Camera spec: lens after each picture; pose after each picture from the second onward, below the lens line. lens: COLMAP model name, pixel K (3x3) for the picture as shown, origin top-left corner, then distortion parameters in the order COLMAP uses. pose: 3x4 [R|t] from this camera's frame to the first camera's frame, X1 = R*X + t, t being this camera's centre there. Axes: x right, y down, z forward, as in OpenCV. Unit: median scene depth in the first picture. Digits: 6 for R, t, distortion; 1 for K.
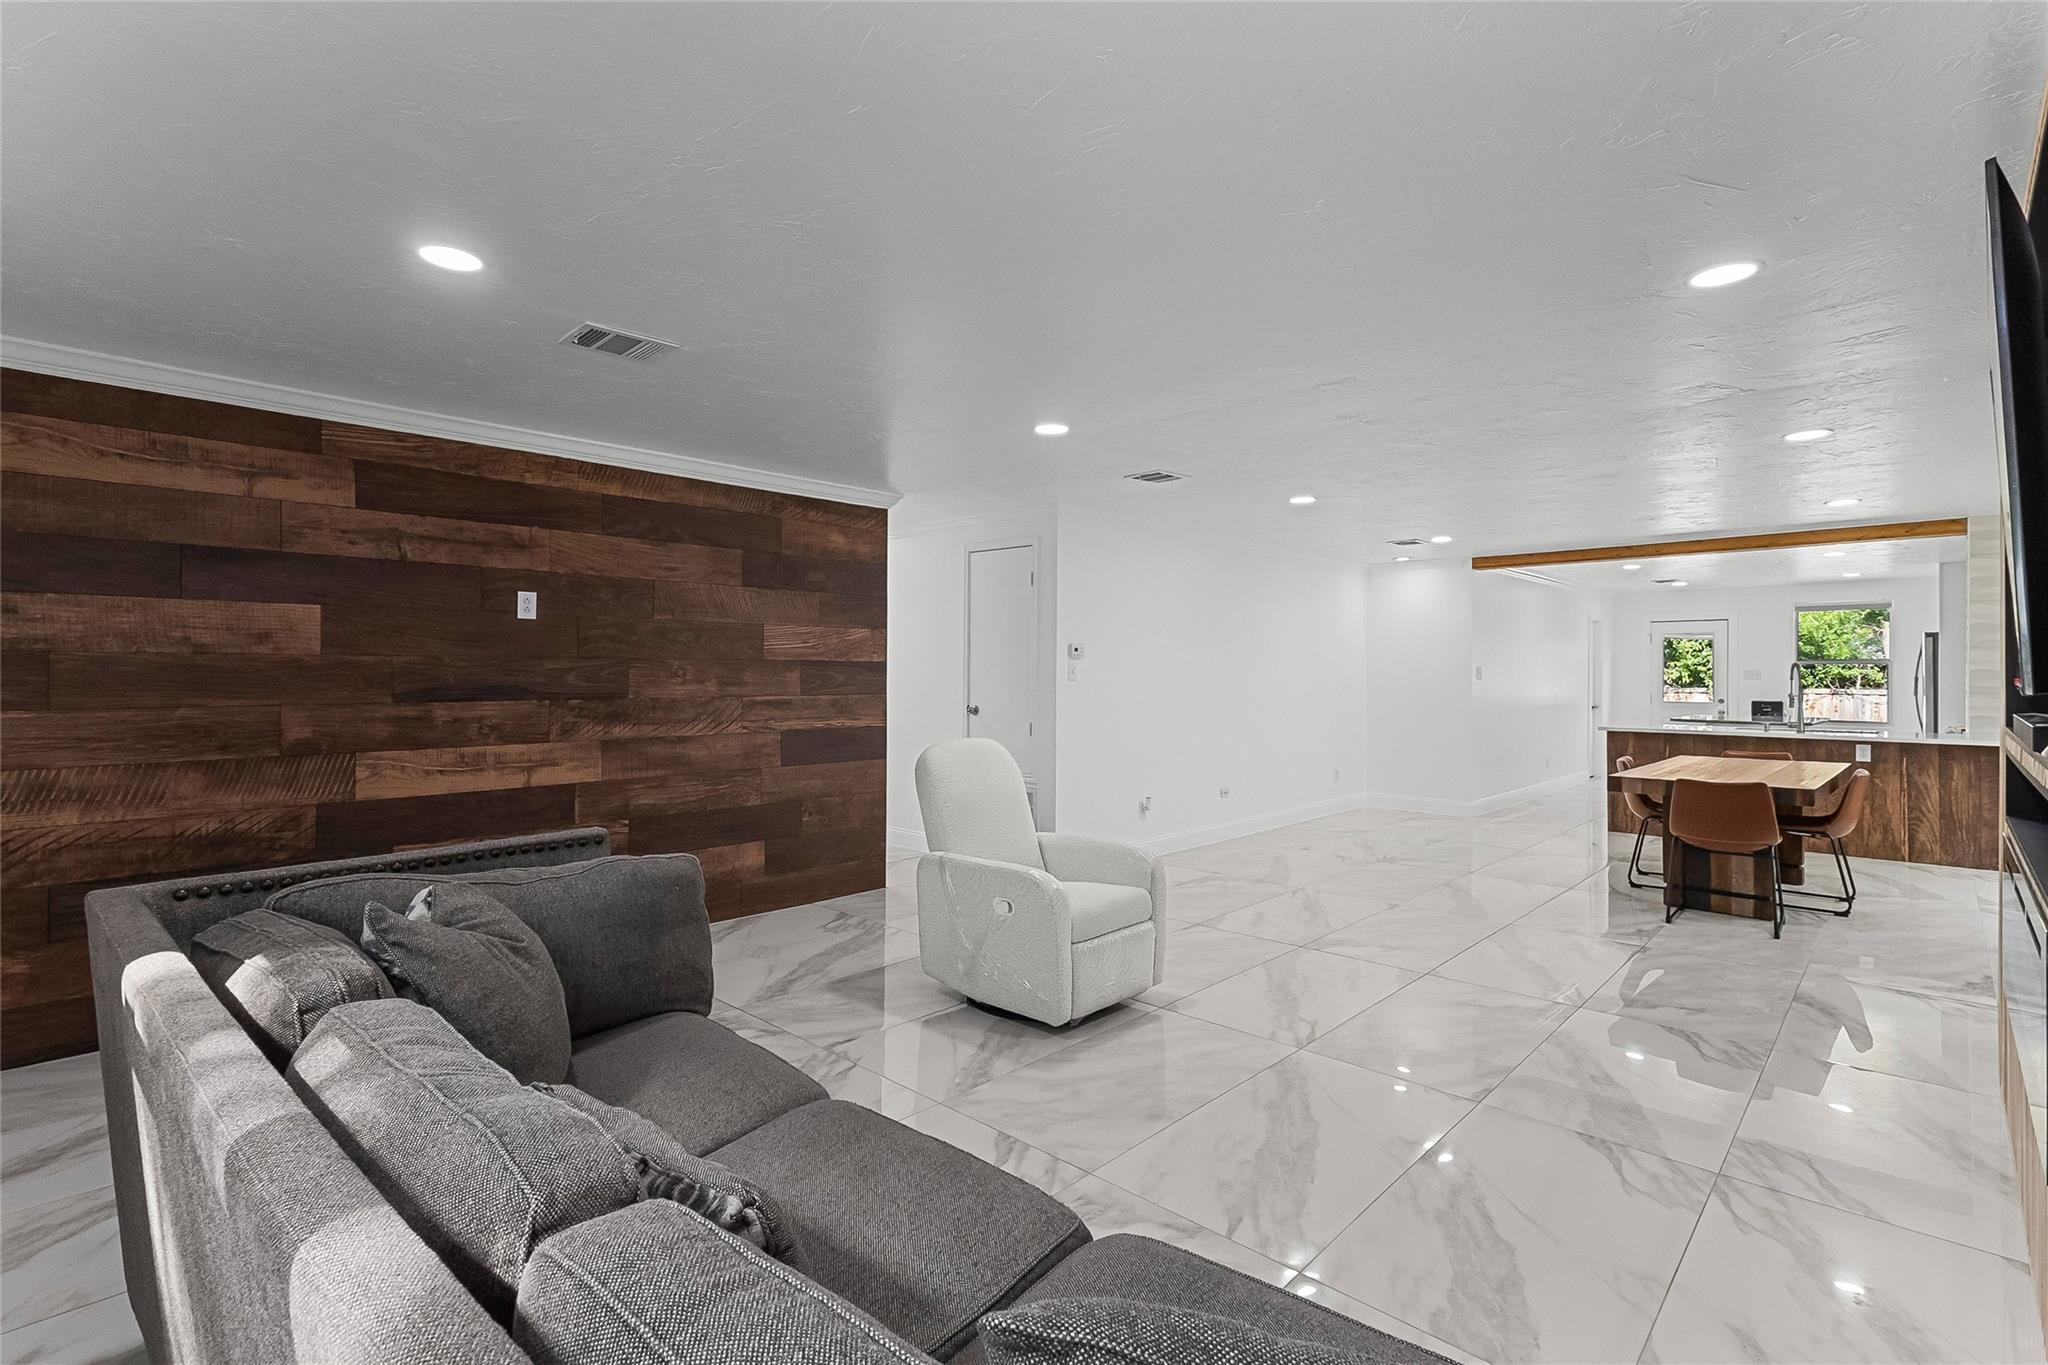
lens RADIAL K [[936.7, 0, 1016.0], [0, 936.7, 671.1], [0, 0, 1]] dist [0.011585, -0.001022]
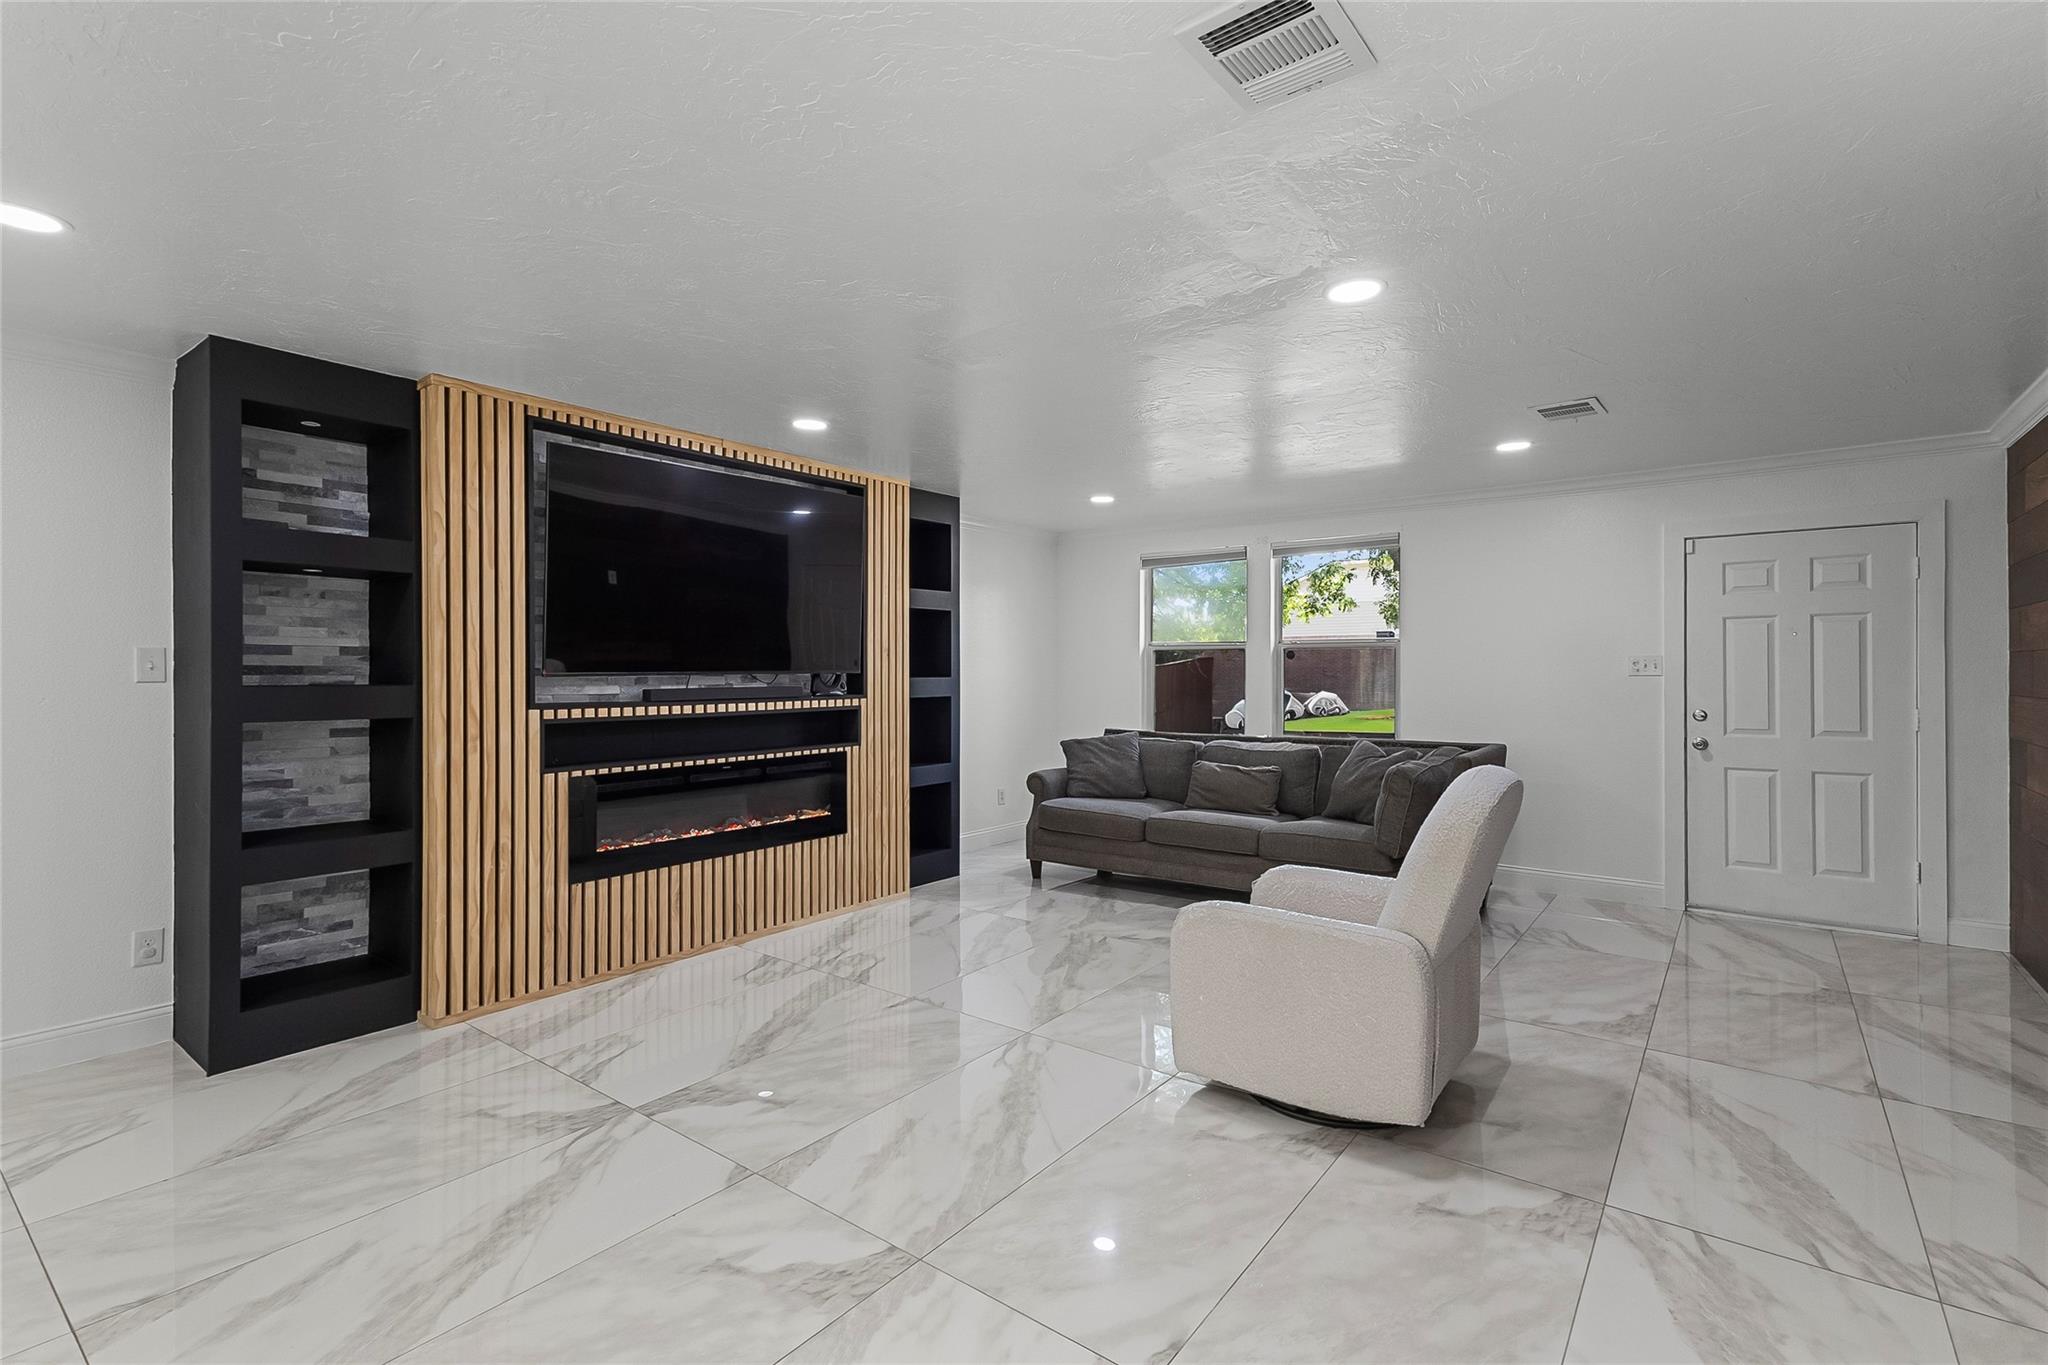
lens RADIAL K [[936.7, 0, 1029.2], [0, 936.7, 671.0], [0, 0, 1]] dist [0.011585, -0.001022]
pose [[-0.993677, -0.000786, -0.112277, 0.378650], [-0.000772, 1.000000, -0.000166, 0.007089], [0.112277, -0.000079, -0.993677, 1.833245]]
